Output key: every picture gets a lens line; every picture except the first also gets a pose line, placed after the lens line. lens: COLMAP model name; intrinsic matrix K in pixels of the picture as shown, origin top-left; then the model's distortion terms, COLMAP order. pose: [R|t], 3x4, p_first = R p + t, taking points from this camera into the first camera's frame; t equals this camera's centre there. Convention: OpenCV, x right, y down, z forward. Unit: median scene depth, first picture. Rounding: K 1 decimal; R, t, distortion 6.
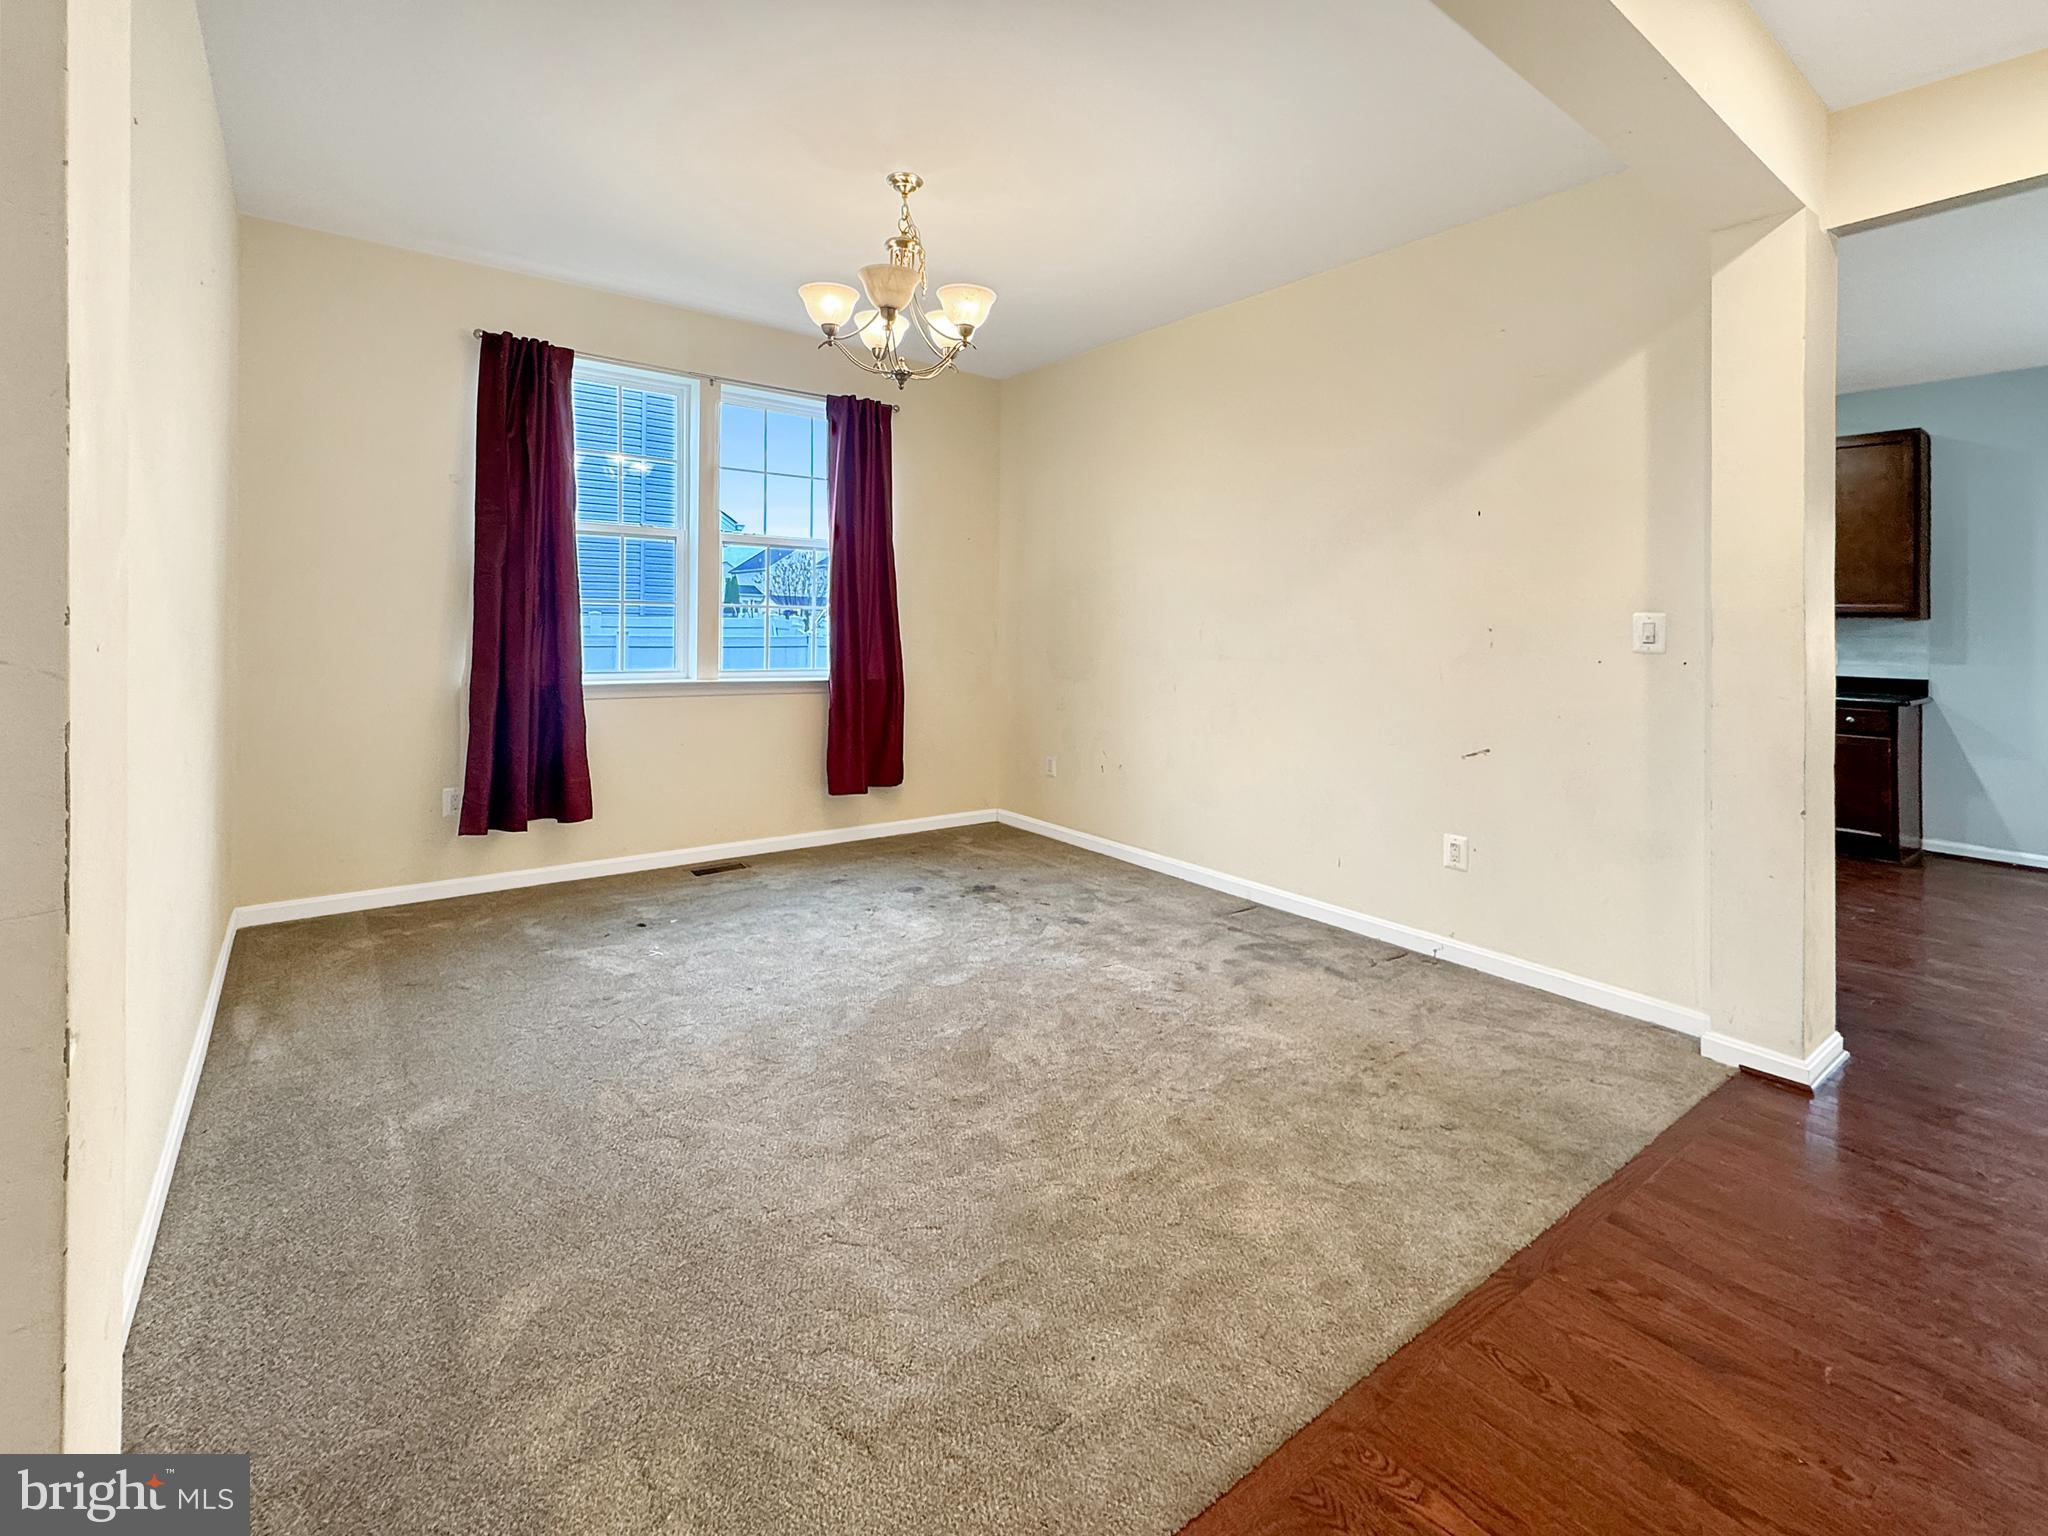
lens RADIAL K [[924.8, 0, 1012.9], [0, 924.8, 620.7], [0, 0, 1]] dist [-0.002439, 0.000483]
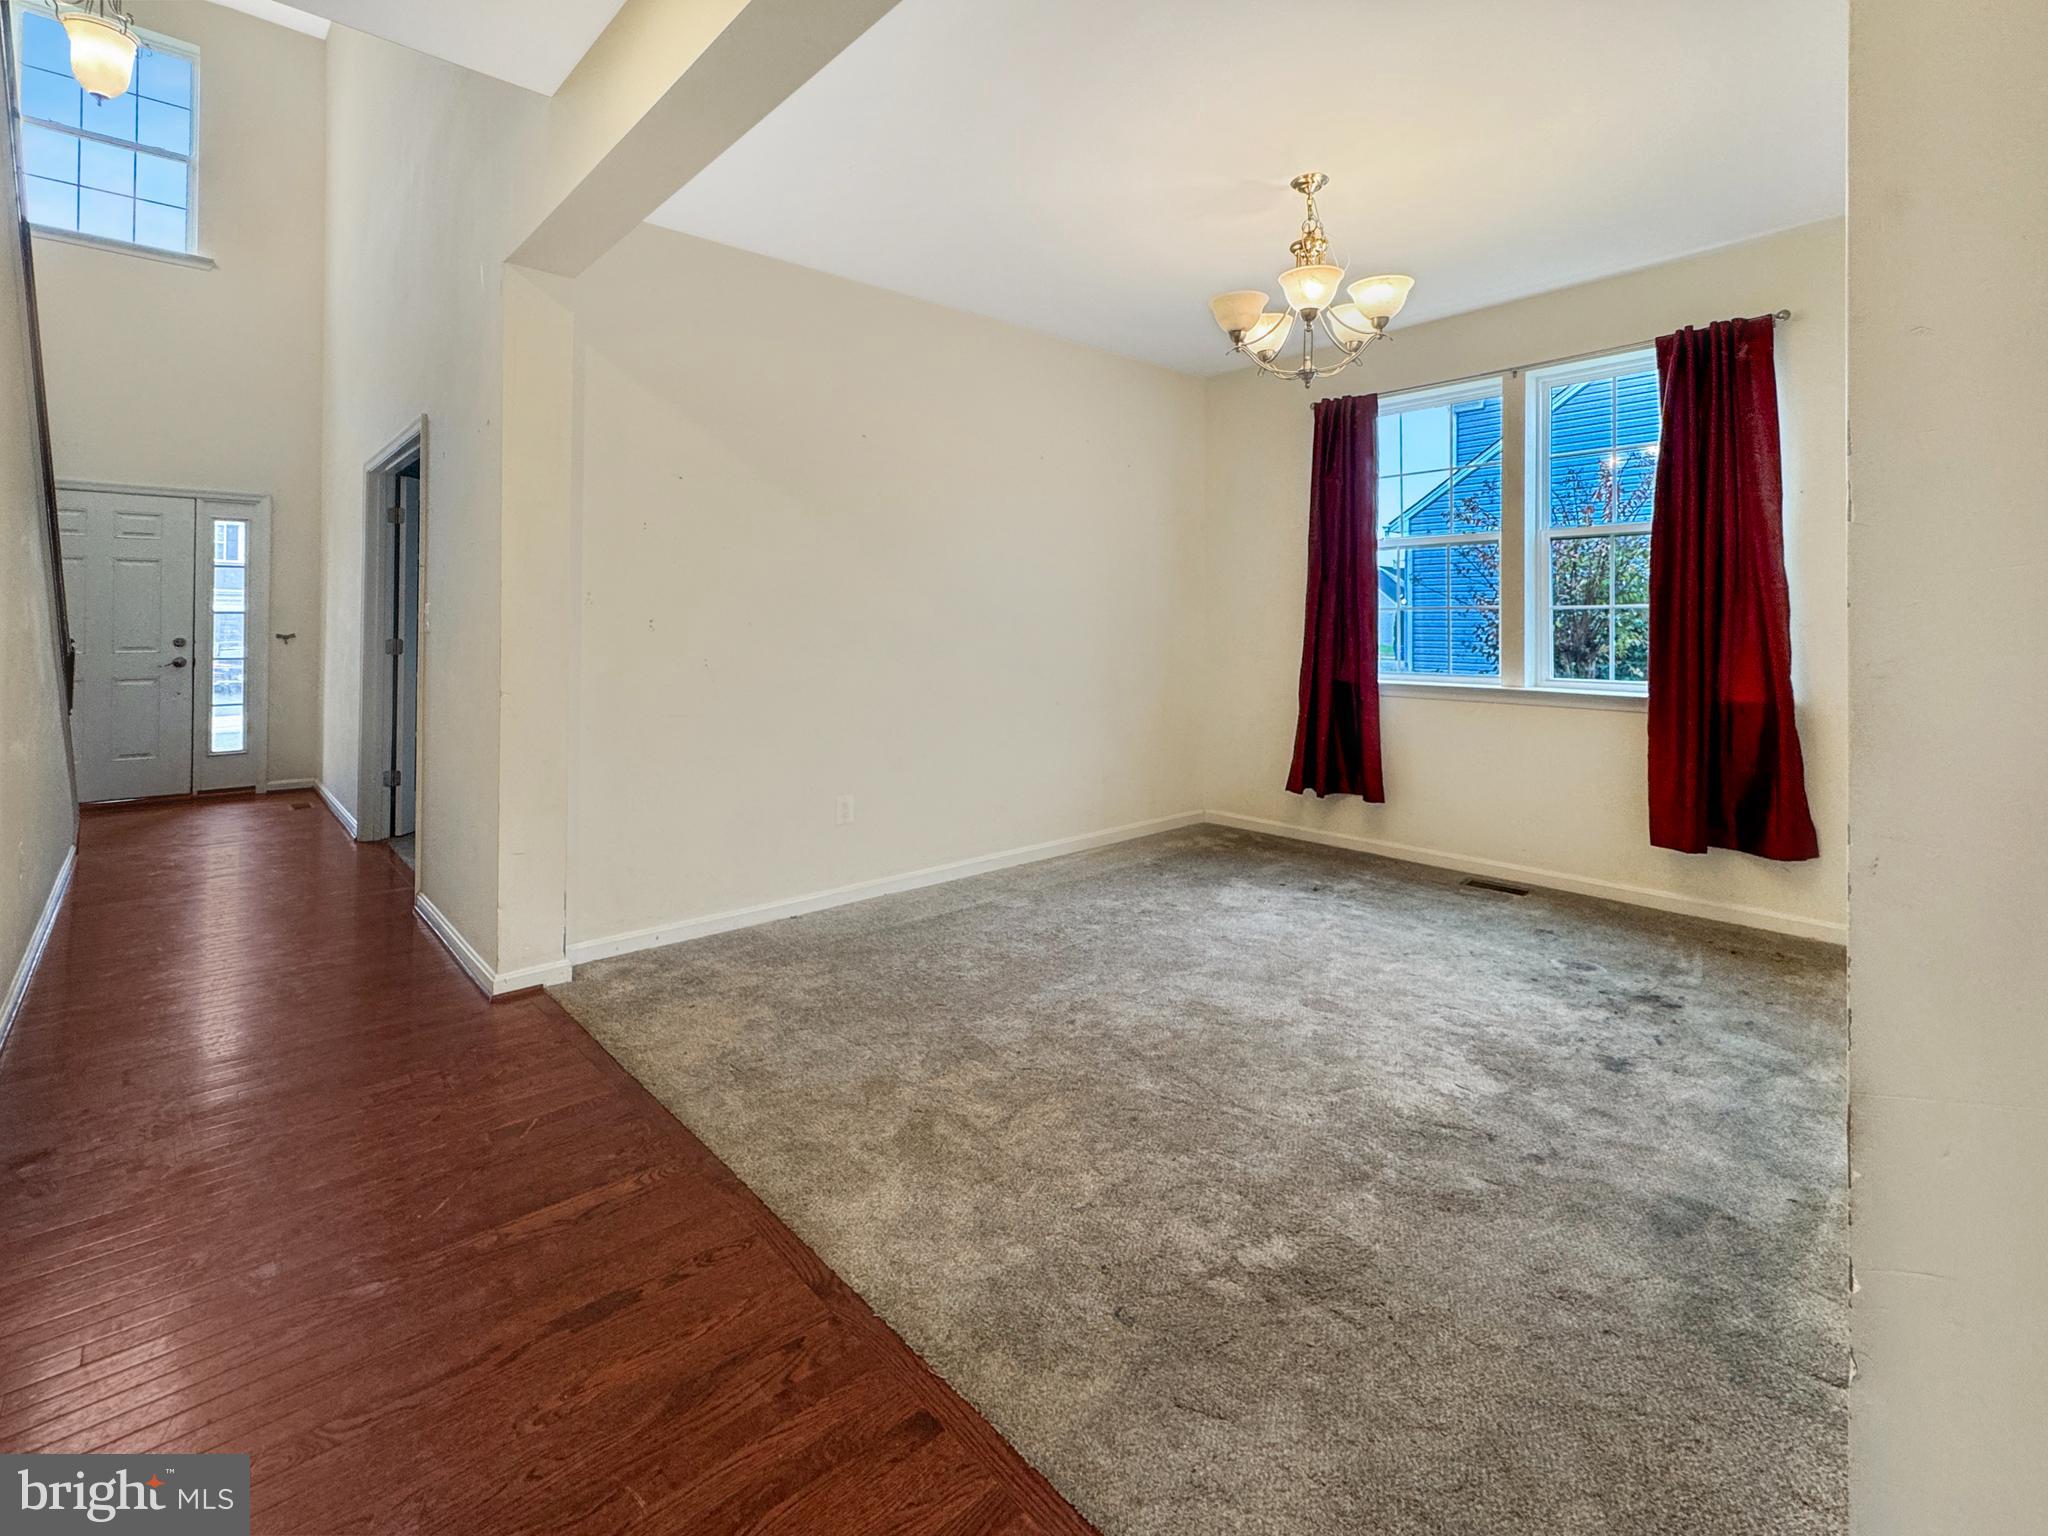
lens RADIAL K [[924.8, 0, 1012.9], [0, 924.8, 620.7], [0, 0, 1]] dist [-0.002439, 0.000483]
pose [[0.099459, -0.014764, -0.994932, 0.645864], [0.001830, 0.999891, -0.014655, 0.008998], [0.995040, -0.000363, 0.099475, 0.458882]]
